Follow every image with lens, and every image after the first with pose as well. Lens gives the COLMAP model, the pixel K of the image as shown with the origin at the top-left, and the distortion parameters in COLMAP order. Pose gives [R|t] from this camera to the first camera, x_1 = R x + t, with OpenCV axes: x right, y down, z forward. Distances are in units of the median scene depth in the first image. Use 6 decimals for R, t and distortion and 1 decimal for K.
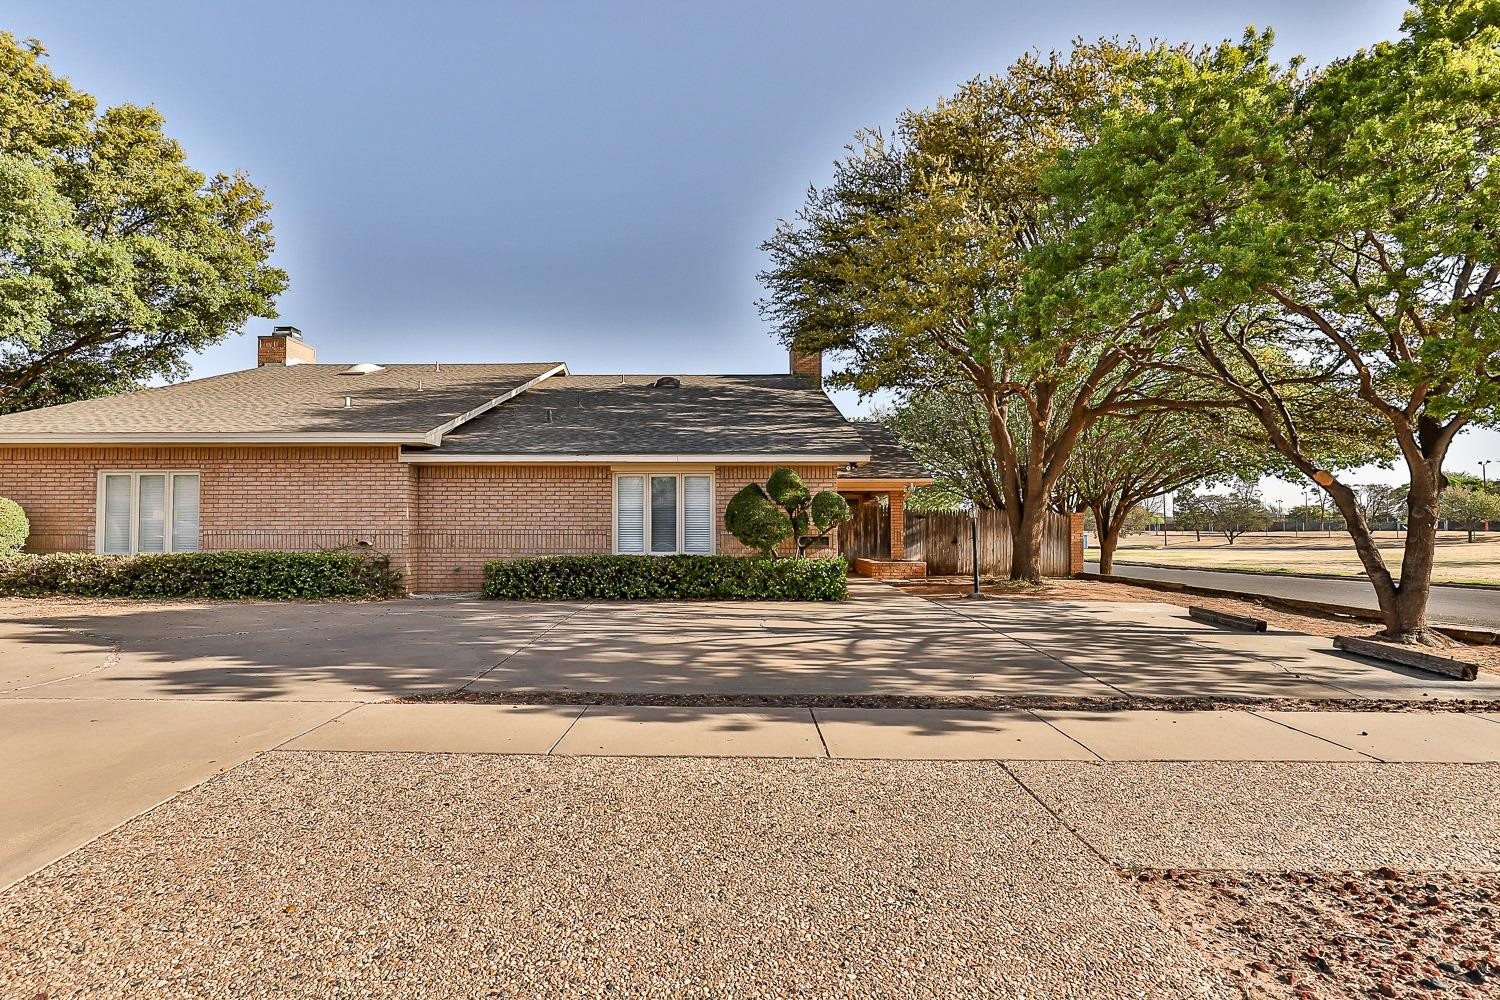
lens RADIAL K [[712.2, 0, 750.0], [0, 712.2, 500.0], [0, 0, 1]] dist [-0.021361, 0.000856]
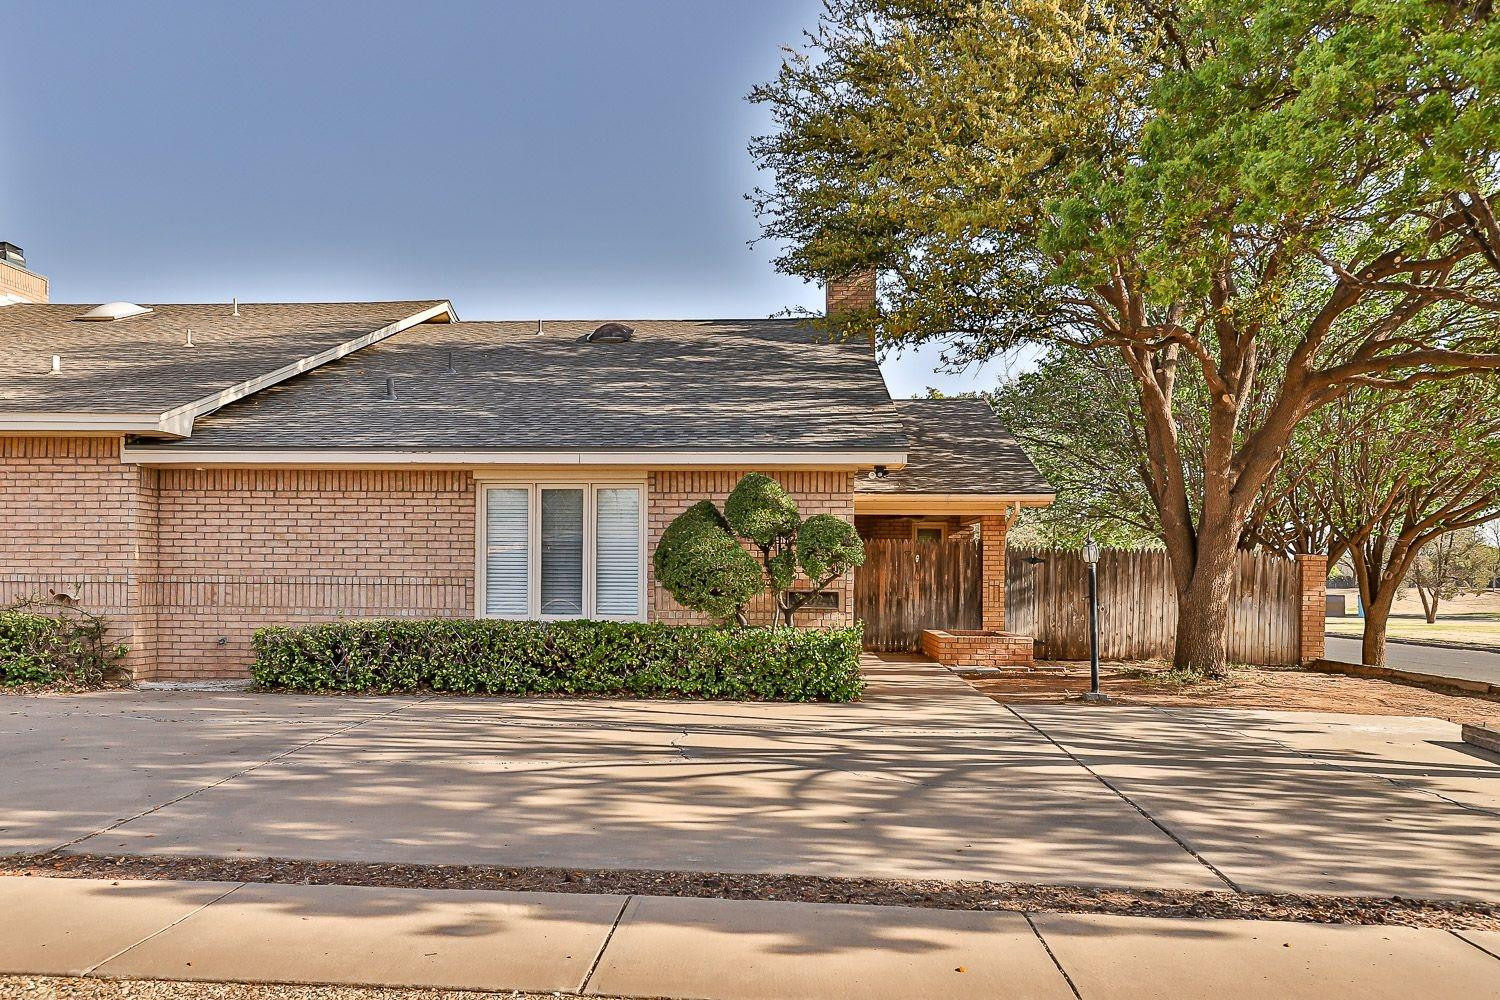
lens RADIAL K [[1164.4, 0, 746.4], [0, 1164.4, 558.3], [0, 0, 1]] dist [0.015117, -0.001072]
pose [[0.997828, 0.007082, -0.065487, 0.097540], [-0.005592, 0.999722, 0.022906, 0.001957], [0.065631, -0.022490, 0.997590, 0.039414]]
